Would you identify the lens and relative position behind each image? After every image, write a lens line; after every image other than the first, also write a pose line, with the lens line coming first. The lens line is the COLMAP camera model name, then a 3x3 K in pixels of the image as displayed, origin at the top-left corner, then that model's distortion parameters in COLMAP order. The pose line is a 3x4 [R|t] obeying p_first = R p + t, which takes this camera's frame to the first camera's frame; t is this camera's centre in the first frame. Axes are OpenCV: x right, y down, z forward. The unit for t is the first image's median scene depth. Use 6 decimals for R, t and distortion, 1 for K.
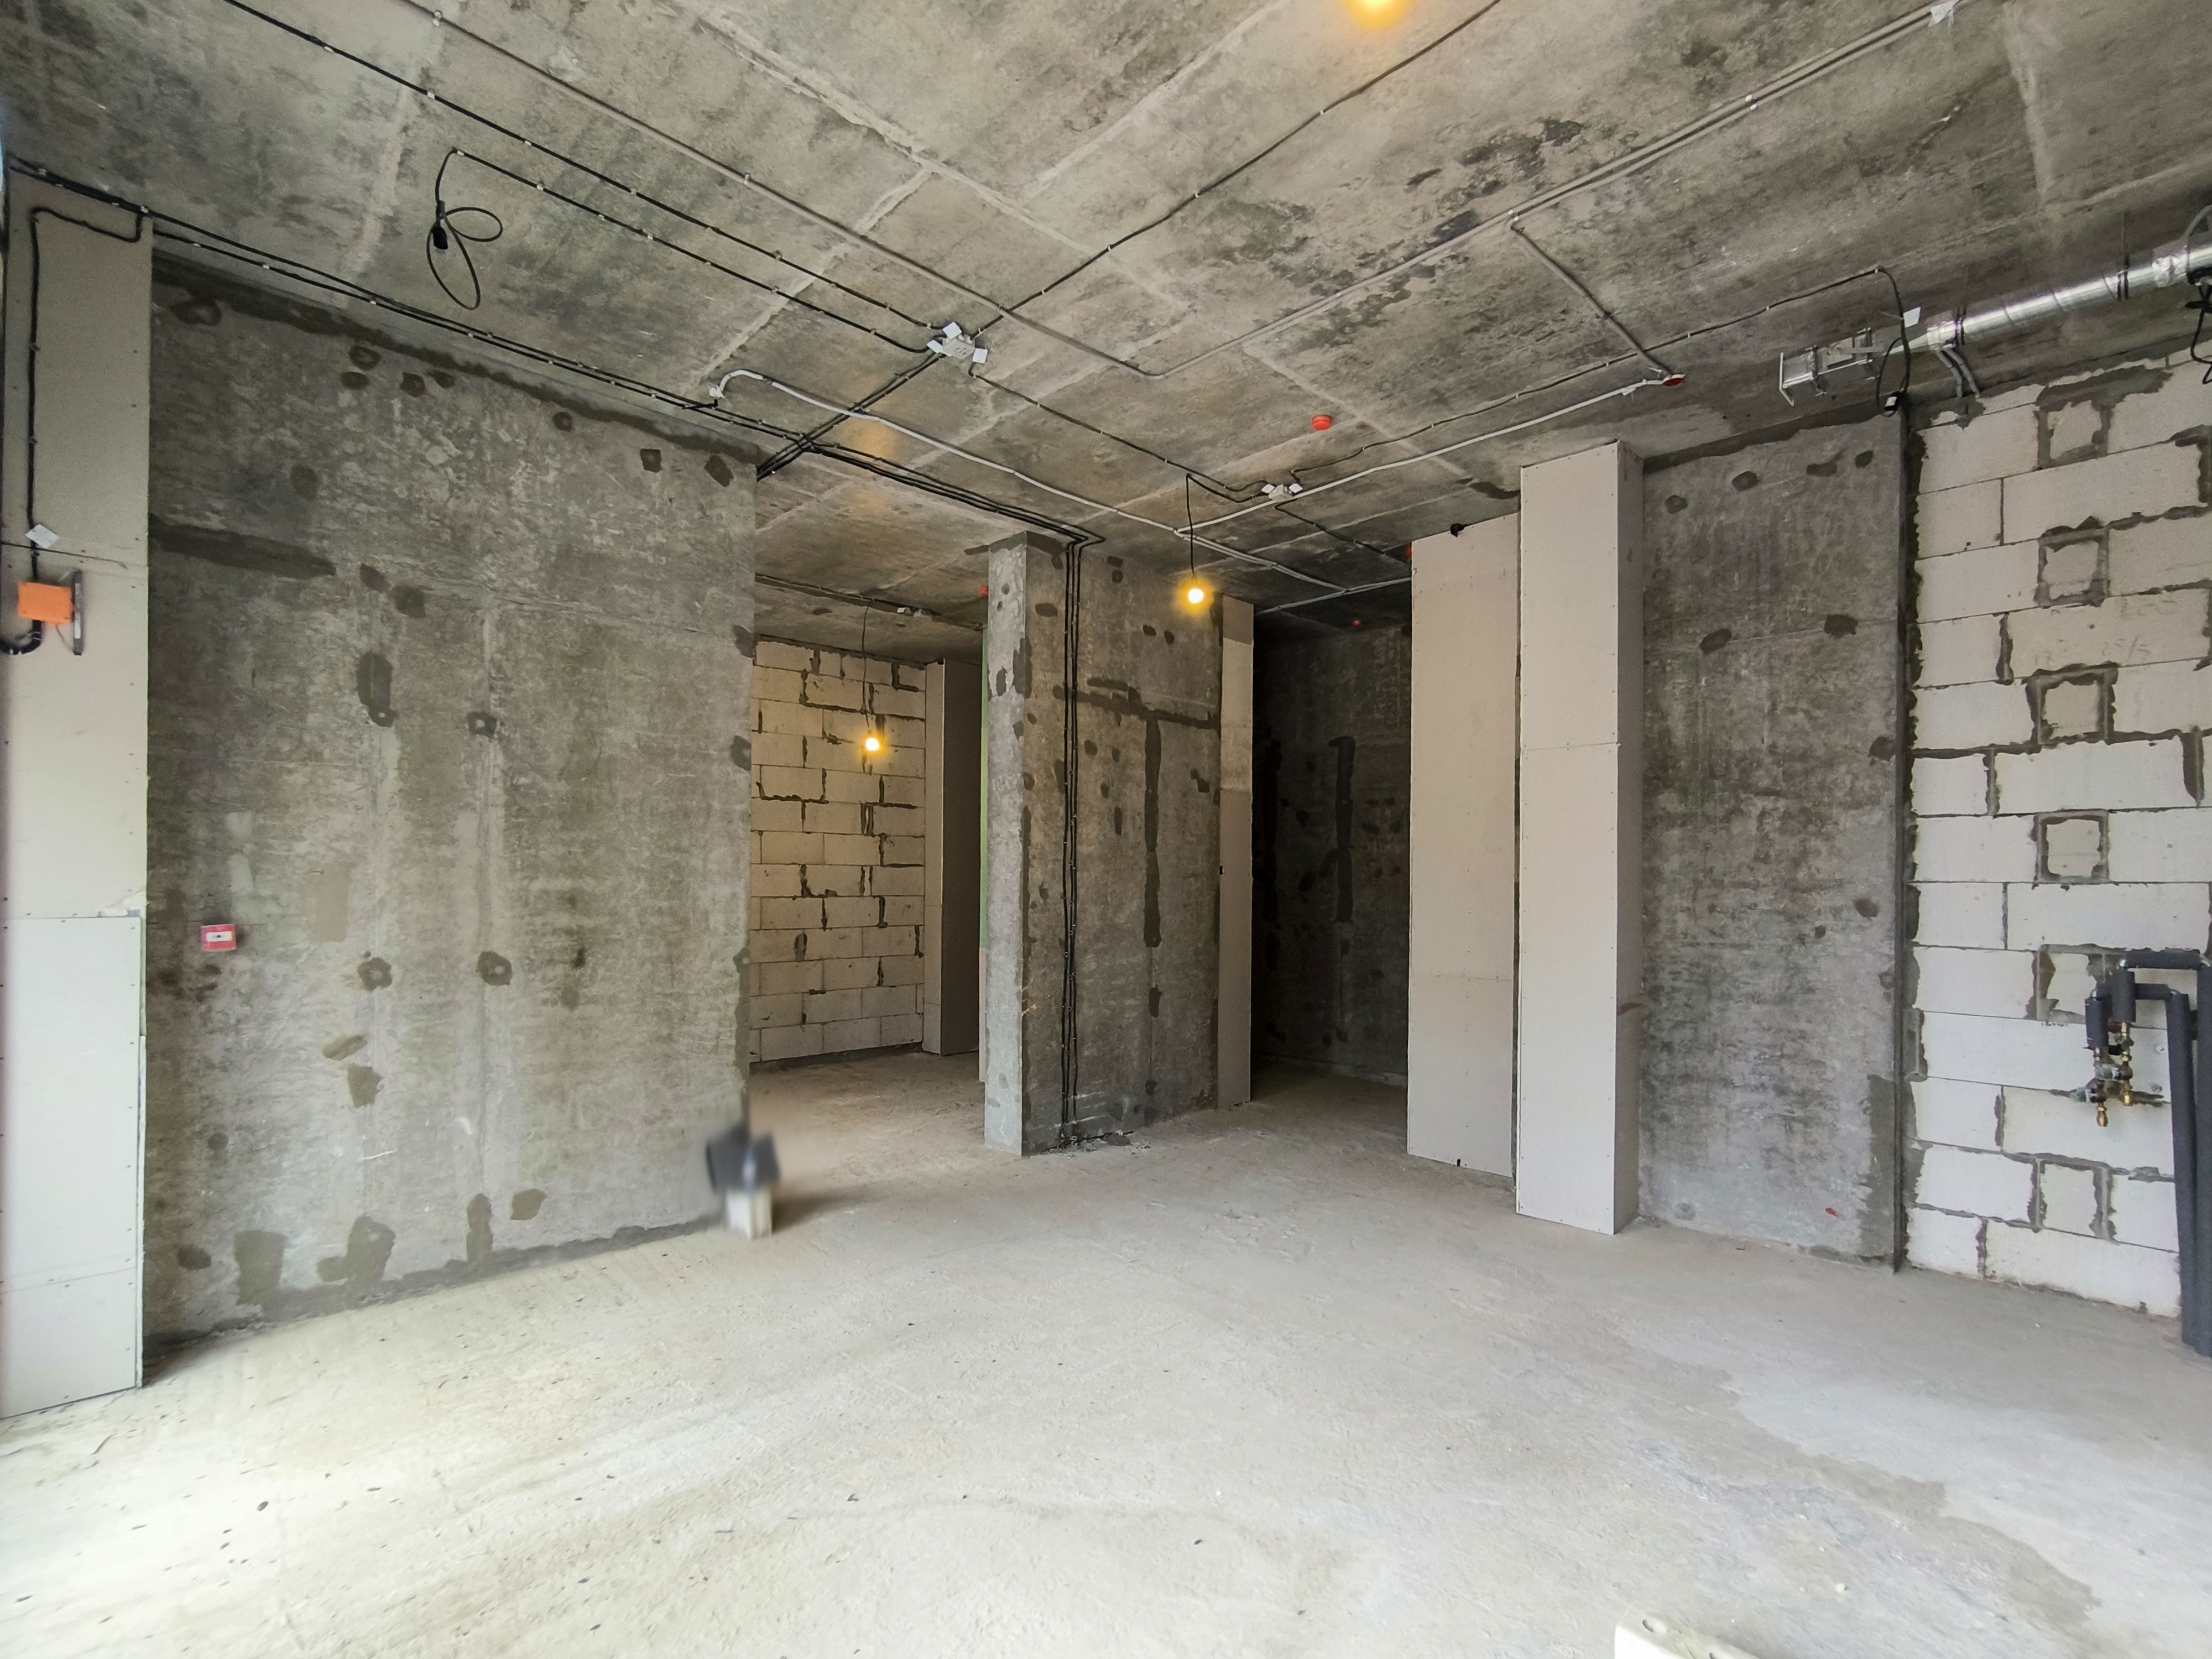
lens RADIAL K [[1010.5, 0, 1106.9], [0, 1010.5, 880.9], [0, 0, 1]] dist [-0.018584, 0.017087]
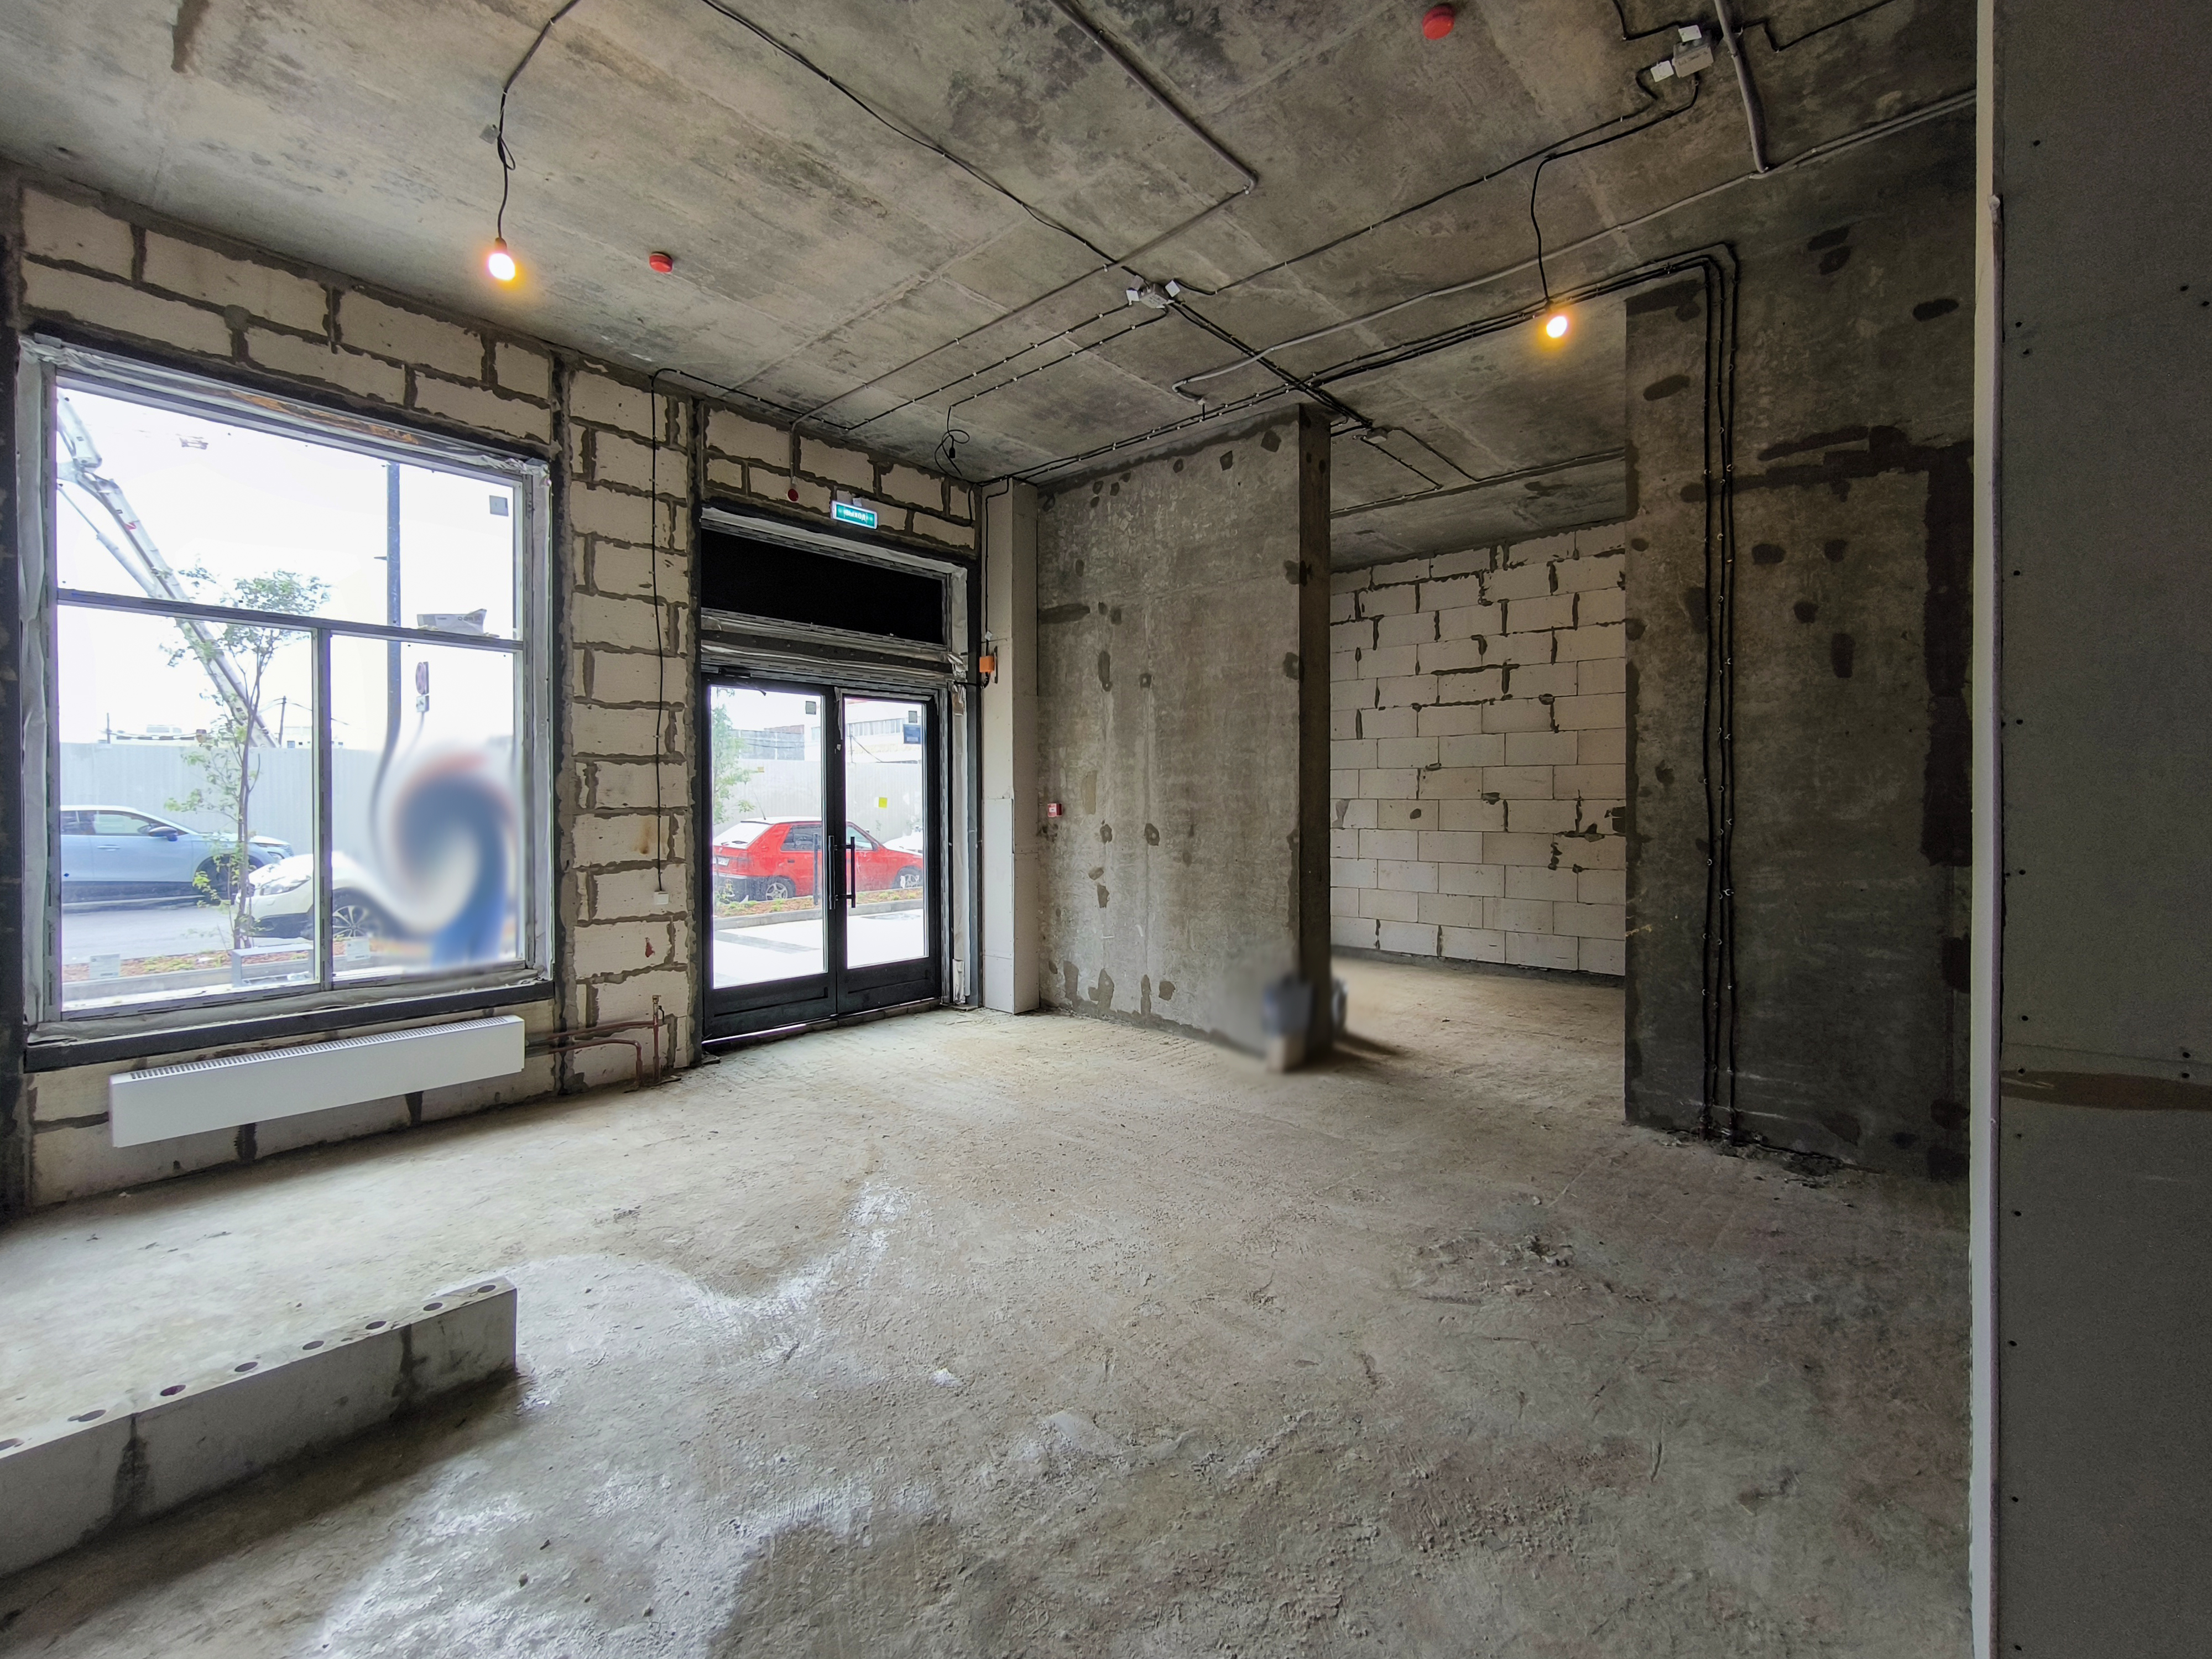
lens RADIAL K [[961.1, 0, 1104.8], [0, 961.1, 805.6], [0, 0, 1]] dist [-0.034532, 0.024257]
pose [[0.083767, -0.007460, -0.996457, 0.844809], [0.008361, 0.999942, -0.006783, 0.049935], [0.996450, -0.007763, 0.083824, 0.770274]]
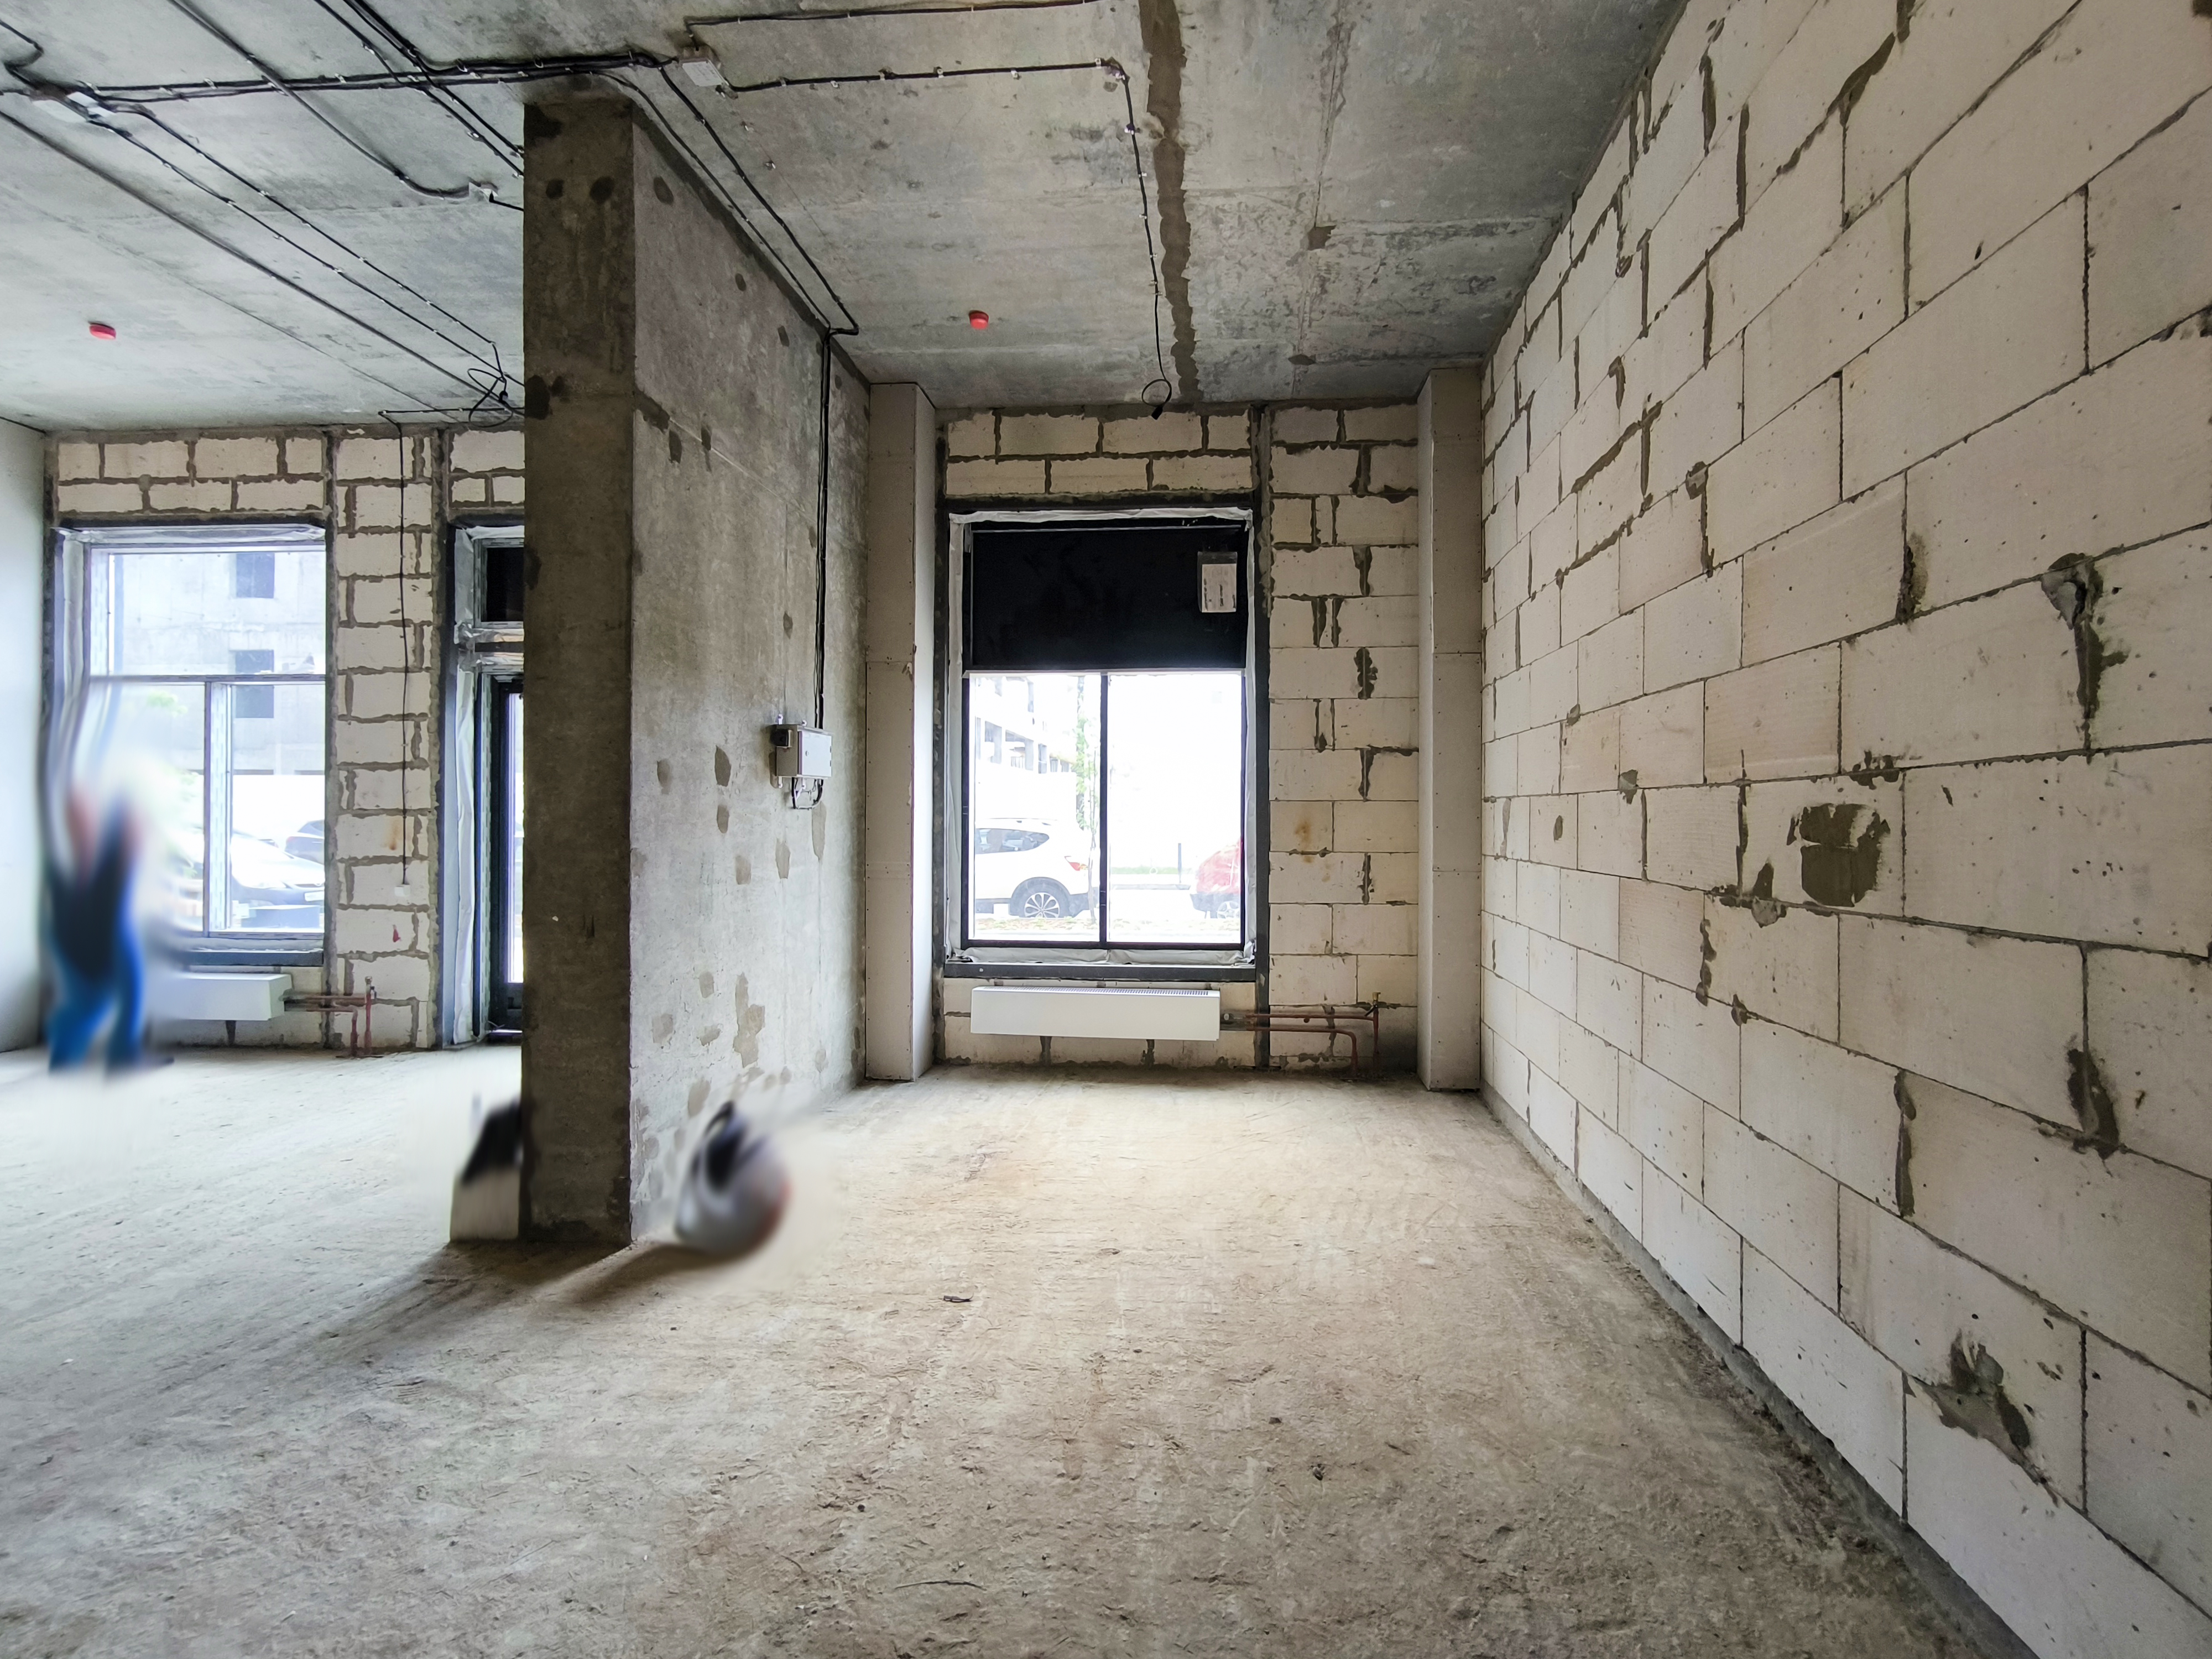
lens RADIAL K [[973.9, 0, 1156.7], [0, 973.9, 817.3], [0, 0, 1]] dist [-0.002536, 0.003832]
pose [[-0.747463, -0.013293, -0.664170, -0.264912], [-0.005963, 0.999894, -0.013302, 0.062777], [0.664277, -0.005983, -0.747463, 2.012162]]
